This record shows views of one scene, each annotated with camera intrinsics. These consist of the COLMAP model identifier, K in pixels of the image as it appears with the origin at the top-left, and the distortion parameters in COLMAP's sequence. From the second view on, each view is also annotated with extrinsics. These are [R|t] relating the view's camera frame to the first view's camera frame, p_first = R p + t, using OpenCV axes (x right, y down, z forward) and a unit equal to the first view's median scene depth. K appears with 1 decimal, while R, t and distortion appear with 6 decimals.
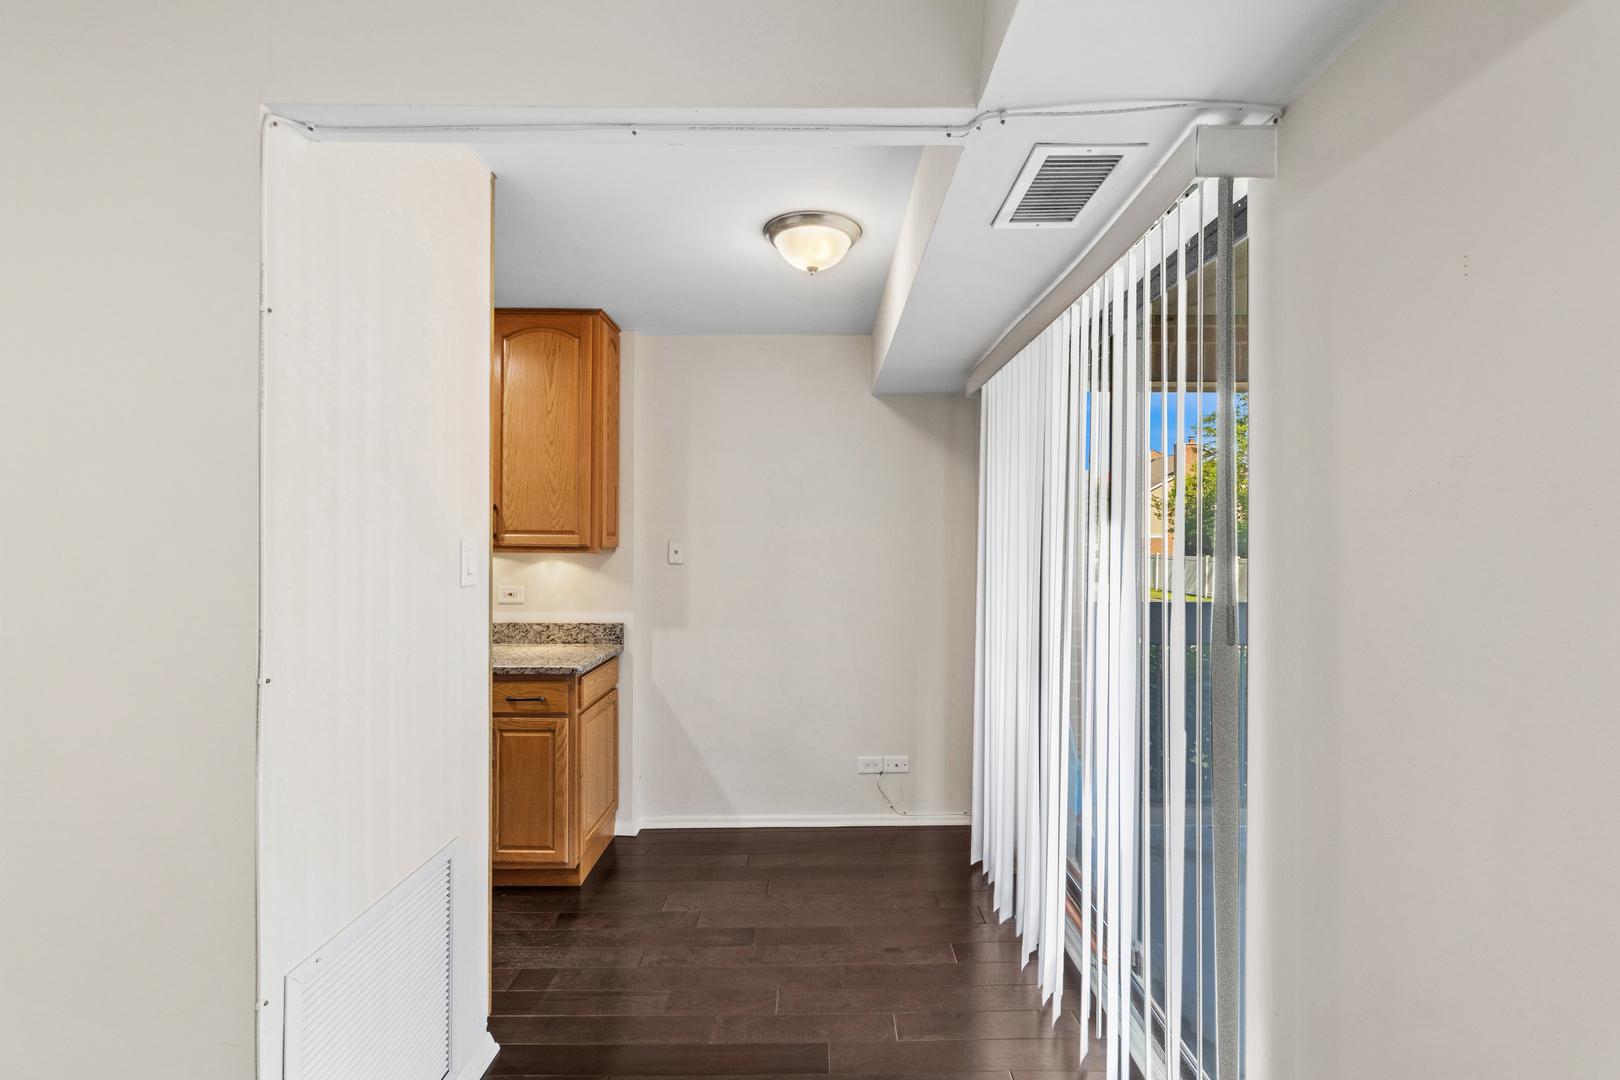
lens RADIAL K [[765.1, 0, 810.7], [0, 765.1, 537.8], [0, 0, 1]] dist [-0.000704, 0.003089]
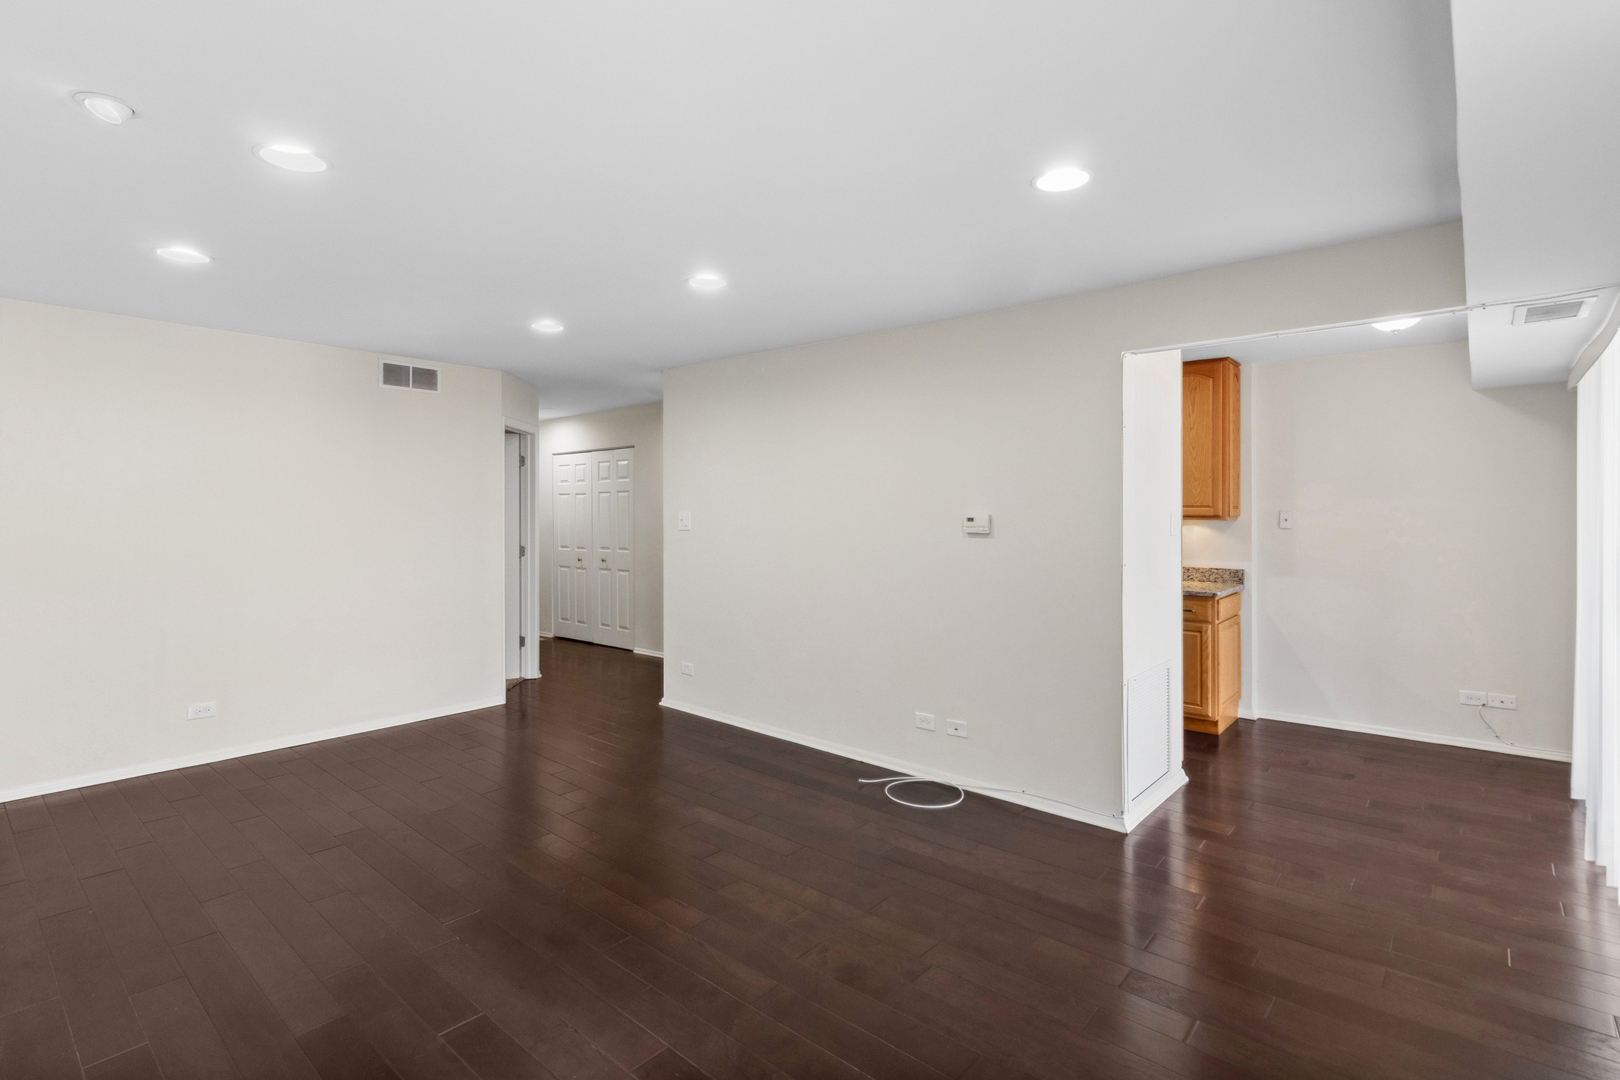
lens RADIAL K [[765.1, 0, 838.7], [0, 765.1, 515.9], [0, 0, 1]] dist [-0.000704, 0.003089]
pose [[0.776468, -0.003014, -0.630149, 0.069896], [0.010106, 0.999920, 0.007670, -0.007024], [0.630076, -0.012324, 0.776436, -0.603325]]
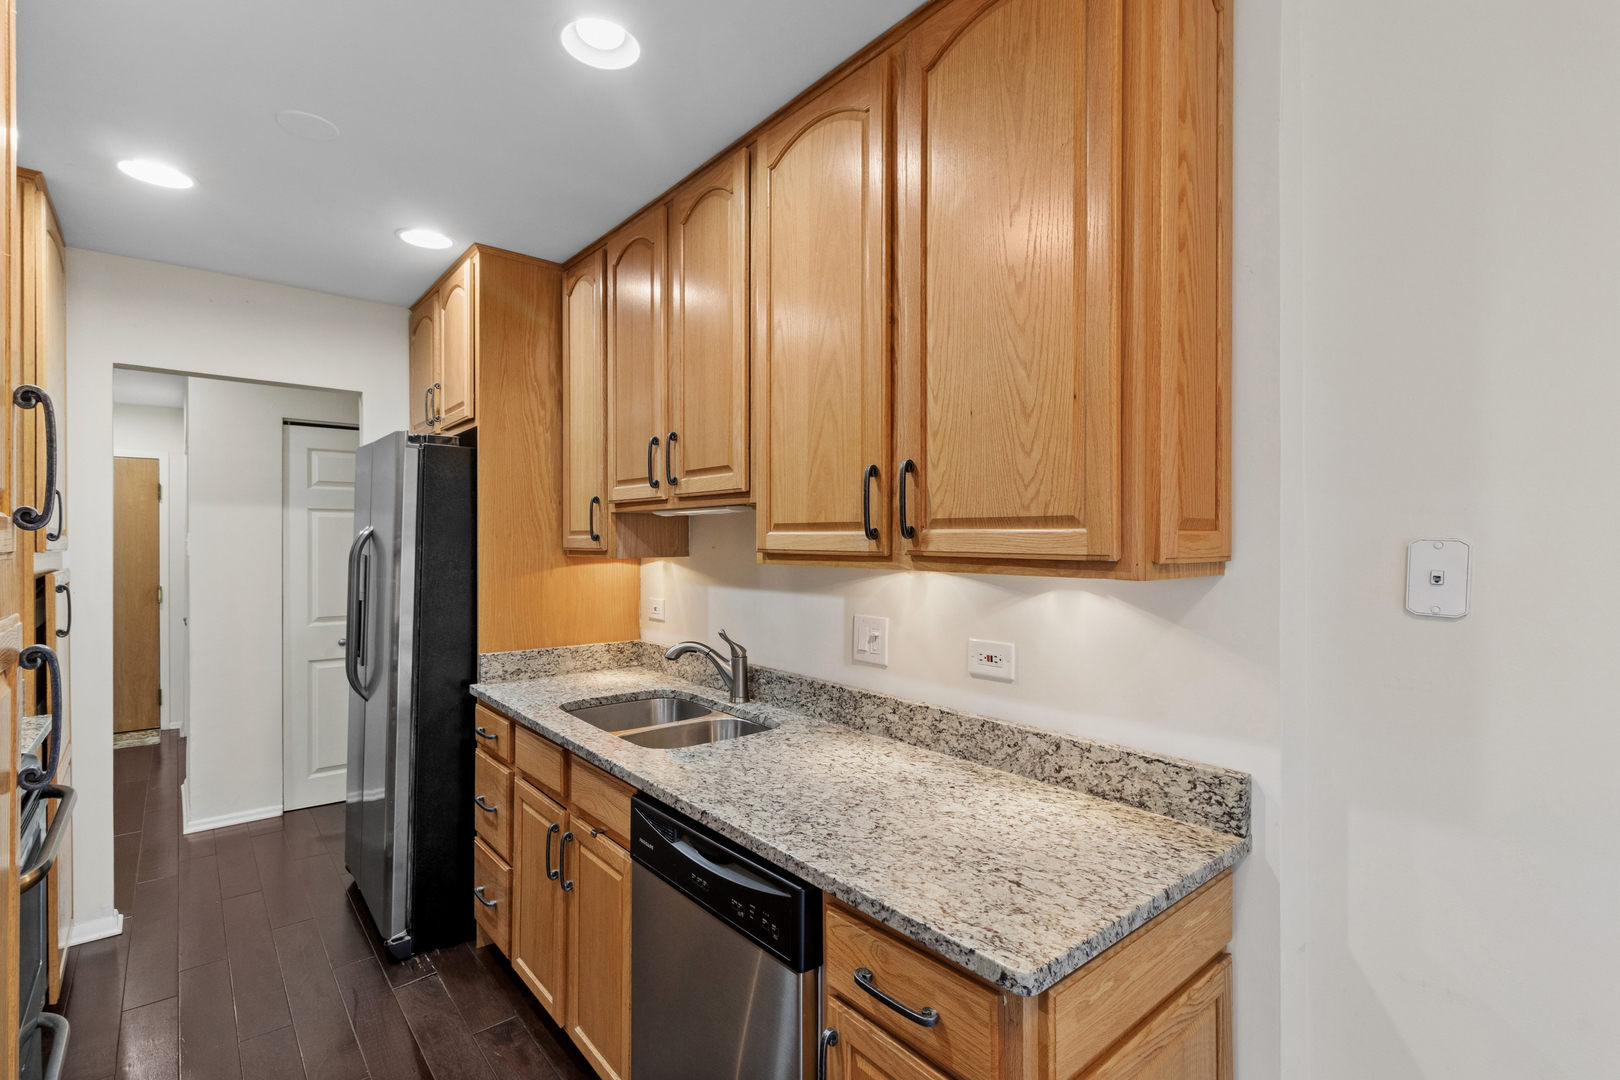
lens RADIAL K [[765.1, 0, 830.2], [0, 765.1, 541.8], [0, 0, 1]] dist [-0.000704, 0.003089]
pose [[0.661216, -0.001449, -0.750195, -0.110776], [0.007042, 0.999966, 0.004276, 0.000465], [0.750163, -0.008110, 0.661203, 0.642363]]
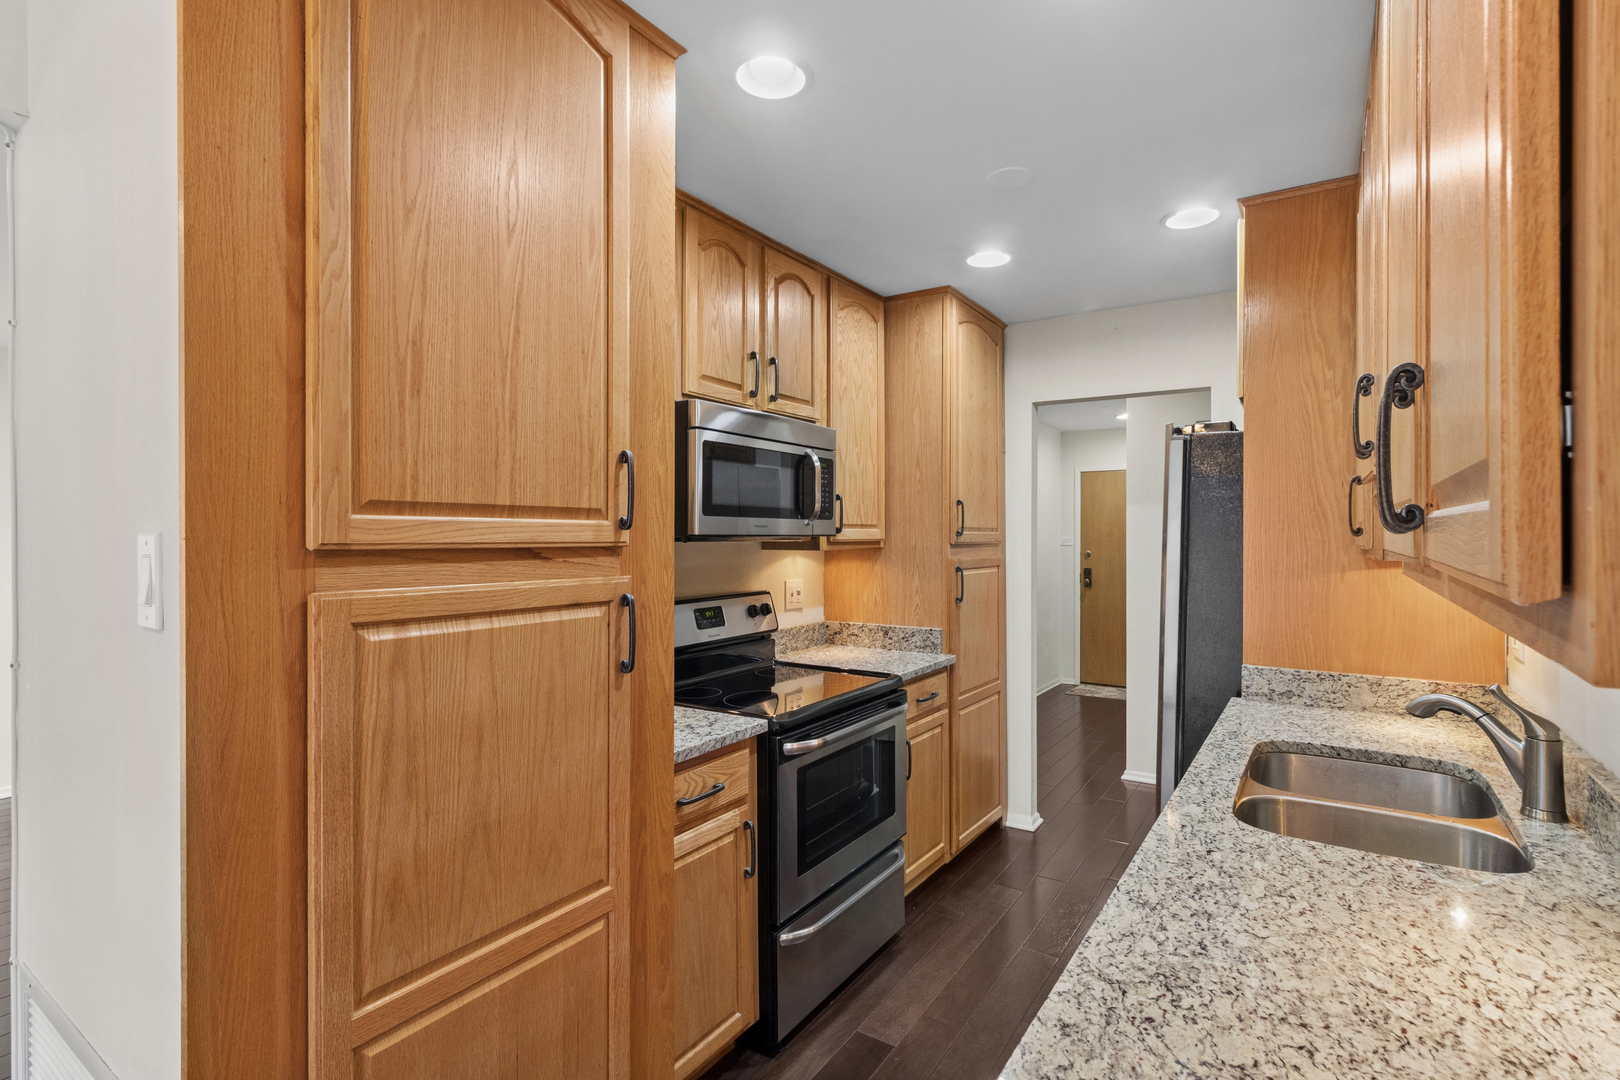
lens RADIAL K [[765.1, 0, 819.4], [0, 765.1, 538.9], [0, 0, 1]] dist [-0.000704, 0.003089]
pose [[-0.541597, 0.000810, -0.840638, -0.147345], [0.005733, 0.999980, -0.002731, 0.002439], [0.840619, -0.006298, -0.541590, 0.925896]]
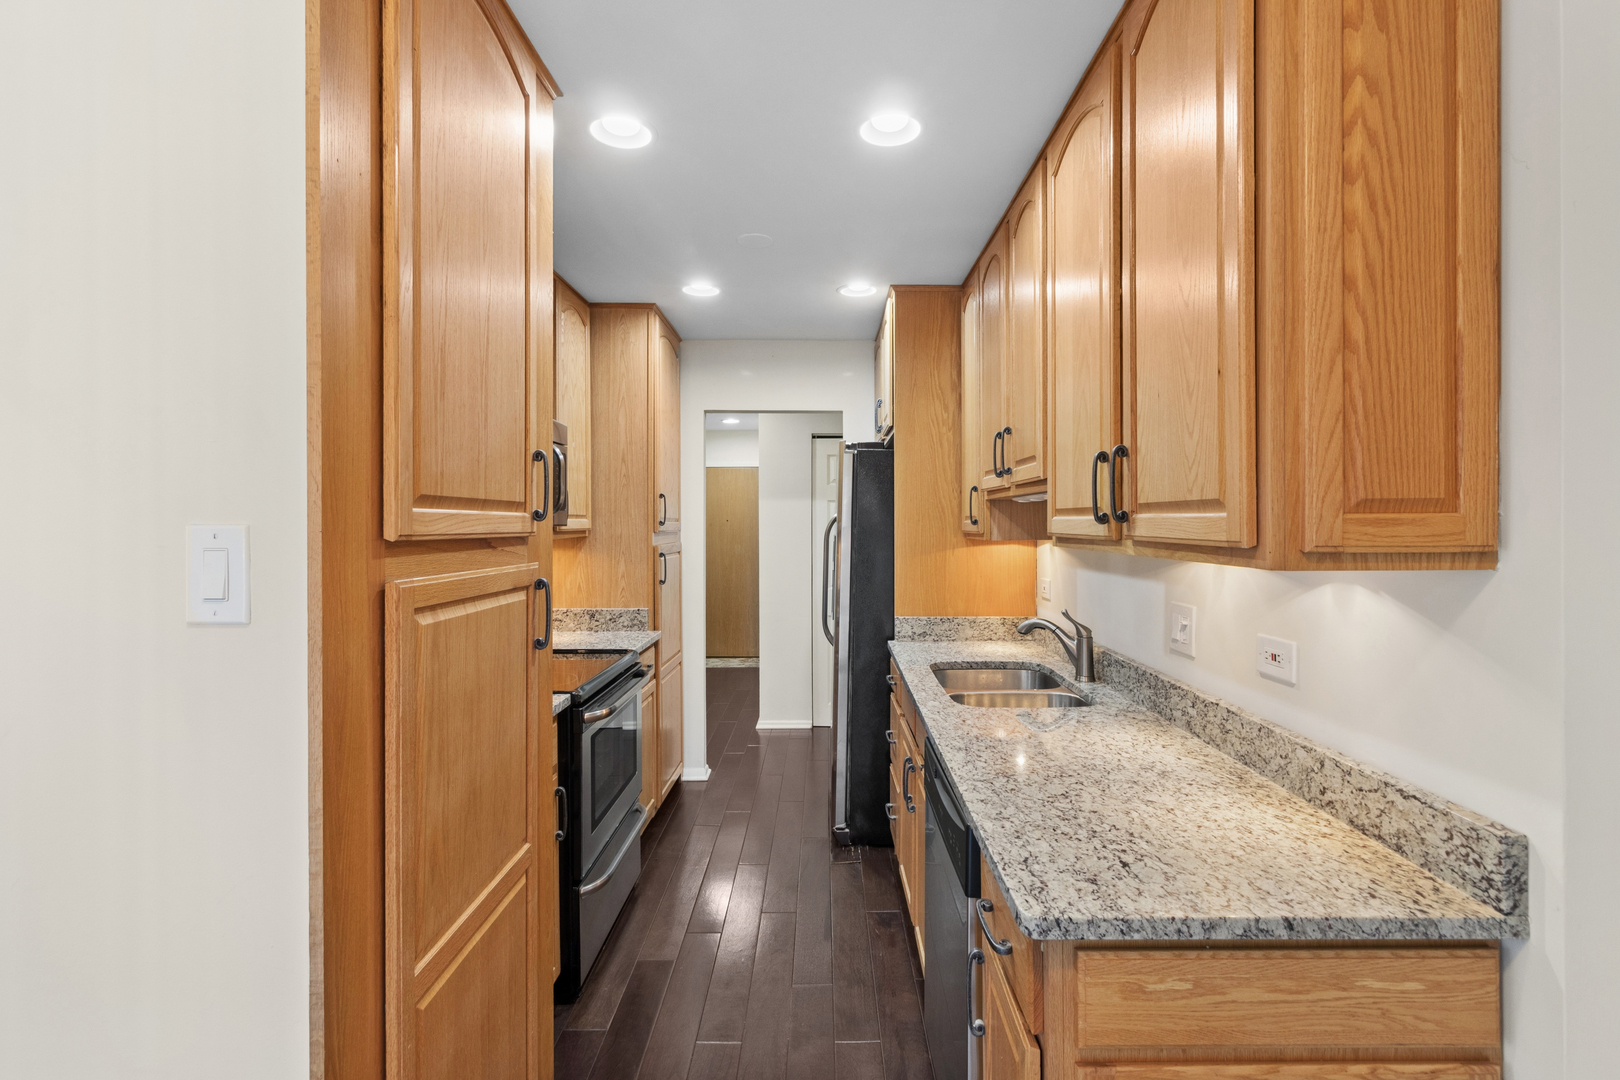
lens RADIAL K [[765.1, 0, 815.0], [0, 765.1, 524.8], [0, 0, 1]] dist [-0.000704, 0.003089]
pose [[0.002682, -0.001663, -0.999995, 0.022838], [0.010627, 0.999942, -0.001634, 0.000547], [0.999940, -0.010623, 0.002700, 0.779053]]
